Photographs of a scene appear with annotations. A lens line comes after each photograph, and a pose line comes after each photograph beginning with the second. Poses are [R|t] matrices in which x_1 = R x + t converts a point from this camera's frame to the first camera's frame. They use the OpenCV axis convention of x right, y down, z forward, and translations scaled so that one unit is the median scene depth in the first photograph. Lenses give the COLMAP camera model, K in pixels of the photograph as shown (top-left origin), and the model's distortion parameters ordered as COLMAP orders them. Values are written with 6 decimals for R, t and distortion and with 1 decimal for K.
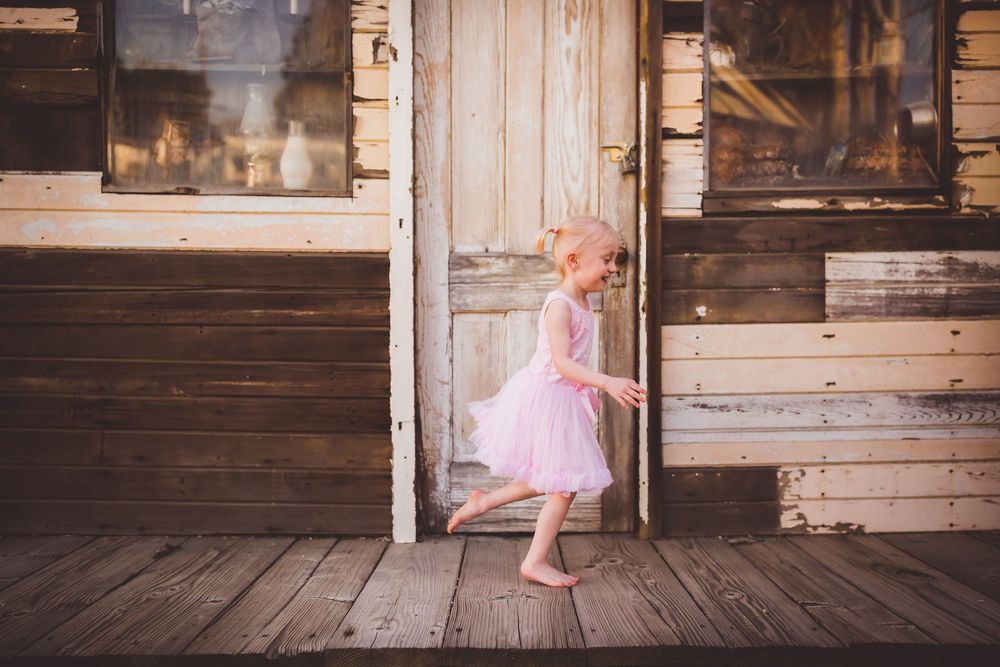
lens RADIAL K [[949.2, 0, 499.2], [0, 949.2, 330.4], [0, 0, 1]] dist [-0.008910, 0.000000]
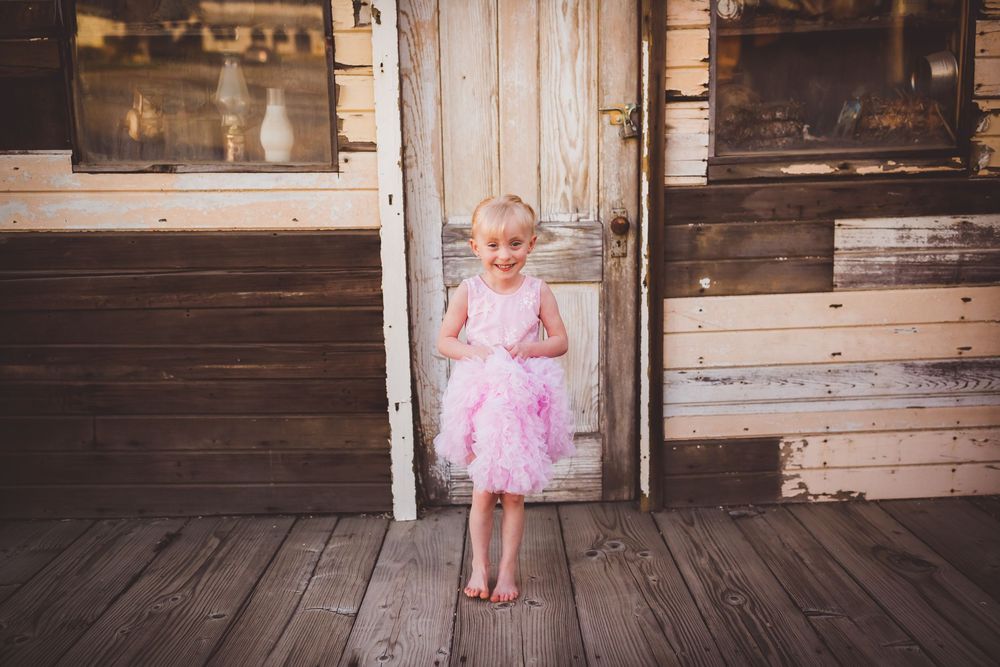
lens RADIAL K [[949.2, 0, 499.1], [0, 949.2, 328.4], [0, 0, 1]] dist [-0.008910, 0.000000]
pose [[0.999801, -0.019470, 0.004420, -0.001656], [0.018668, 0.990125, 0.138937, -0.112594], [-0.007081, -0.138826, 0.990291, 0.038790]]
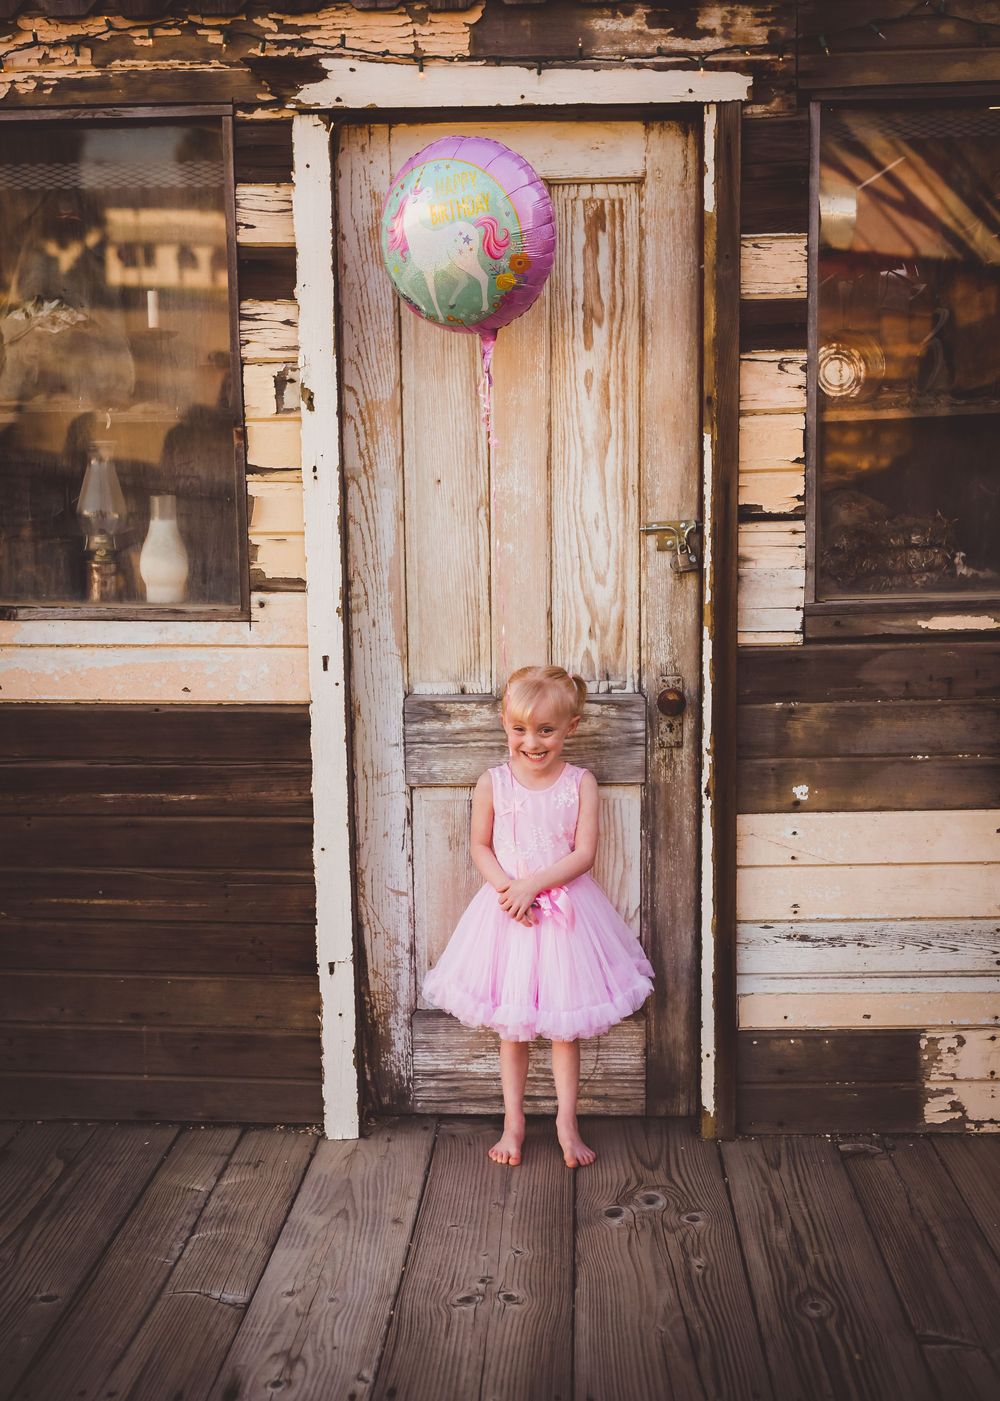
lens RADIAL K [[1546.3, 0, 452.4], [0, 1546.3, 656.0], [0, 0, 1]] dist [-0.004374, 0.000000]
pose [[0.997359, -0.005816, -0.072395, 0.056488], [0.012601, 0.995529, 0.093615, -0.209857], [0.071527, -0.094280, 0.992973, -0.030854]]
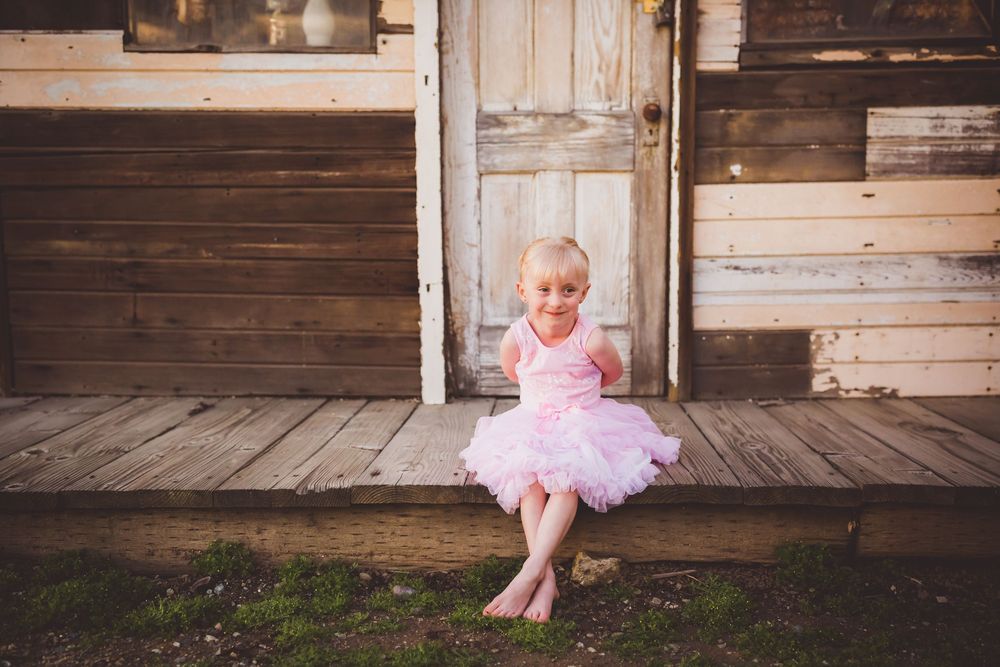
lens RADIAL K [[994.1, 0, 499.9], [0, 994.1, 325.5], [0, 0, 1]] dist [-0.010775, 0.000000]
pose [[0.999029, 0.000935, -0.044040, 0.016740], [0.003760, 0.994317, 0.106394, 0.028852], [0.043890, -0.106456, 0.993348, -0.036669]]
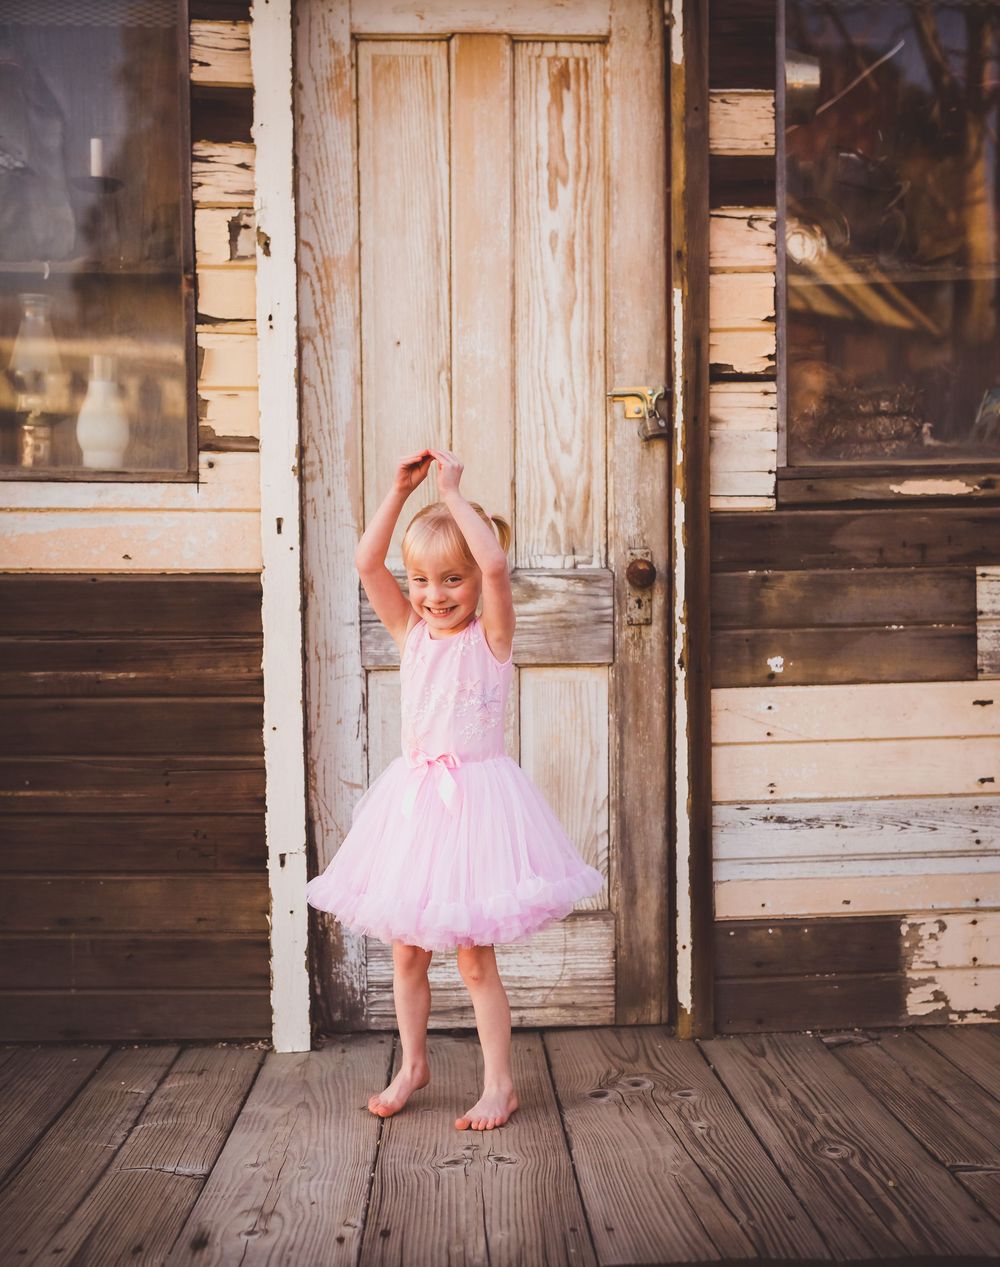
lens RADIAL K [[1508.8, 0, 485.0], [0, 1508.8, 657.5], [0, 0, 1]] dist [-0.007449, 0.000000]
pose [[0.999487, -0.010837, 0.030124, -0.002877], [0.010478, 0.999872, 0.012051, -0.038422], [-0.030251, -0.011730, 0.999474, 0.036531]]
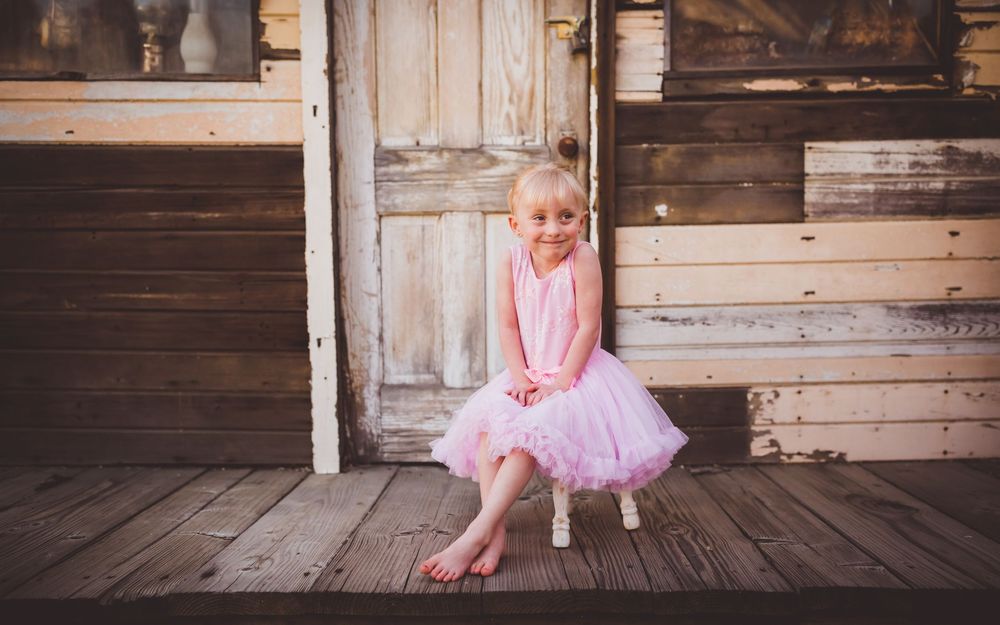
lens RADIAL K [[957.8, 0, 496.6], [0, 957.8, 322.2], [0, 0, 1]] dist [-0.009834, 0.000000]
pose [[0.999830, -0.004673, -0.017837, 0.076471], [0.005645, 0.998478, 0.054856, 0.033225], [0.017553, -0.054948, 0.998335, 0.111203]]
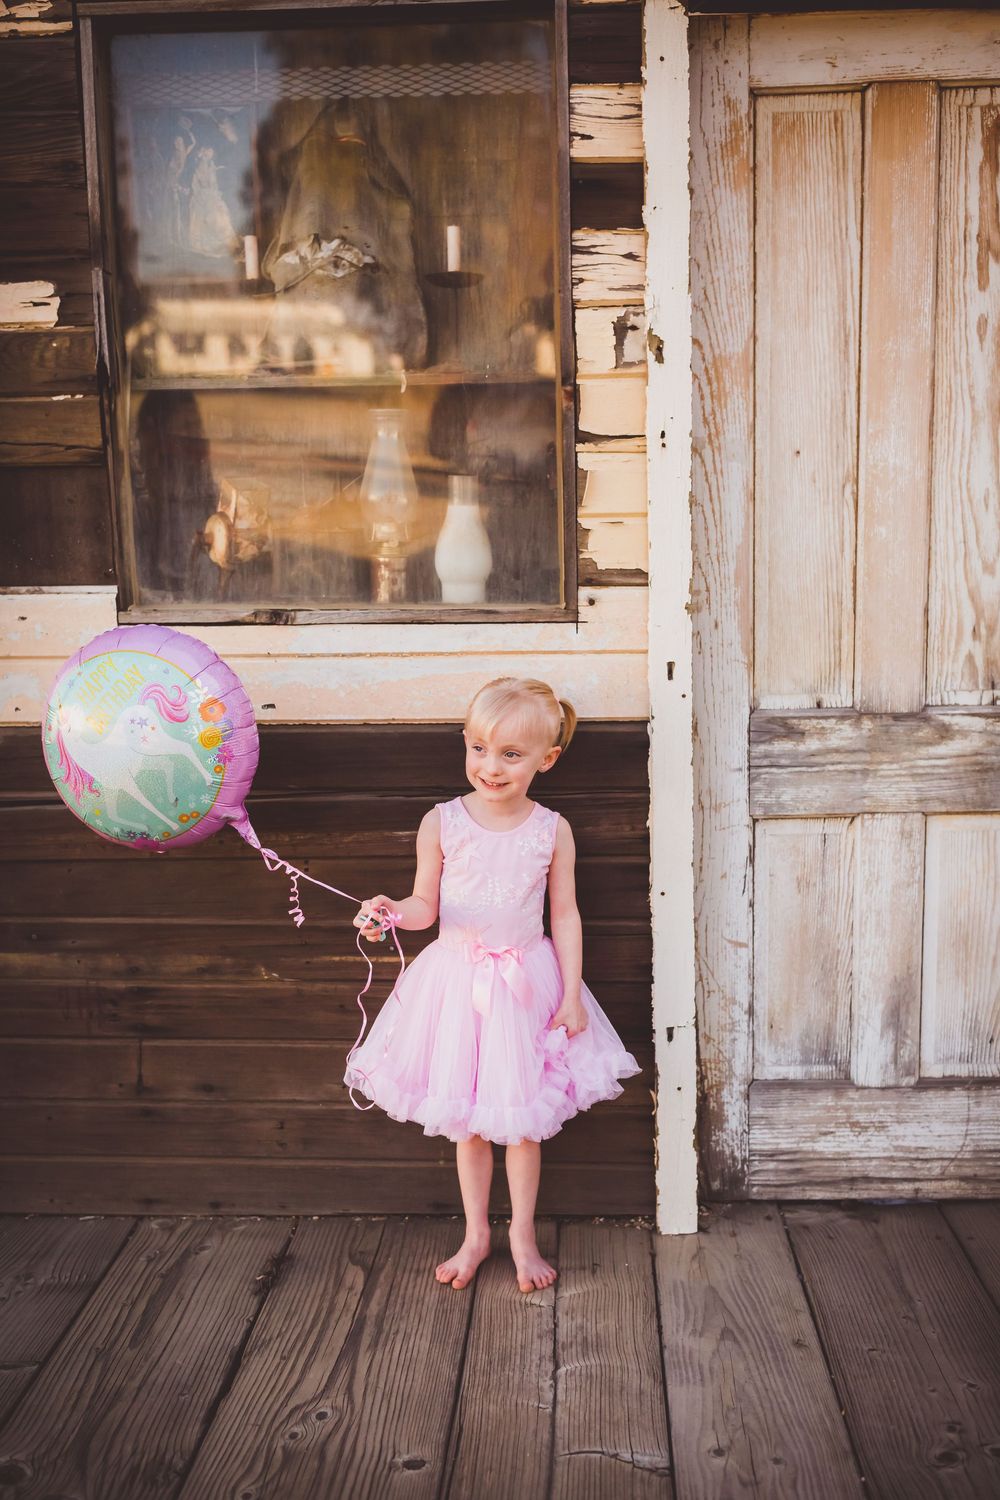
lens RADIAL K [[1423.9, 0, 496.6], [0, 1423.9, 746.8], [0, 0, 1]] dist [-0.008910, 0.000000]
pose [[0.997764, -0.016847, -0.064677, -0.147187], [0.023855, 0.993737, 0.109167, -0.156723], [0.062433, -0.110466, 0.991917, 0.188957]]
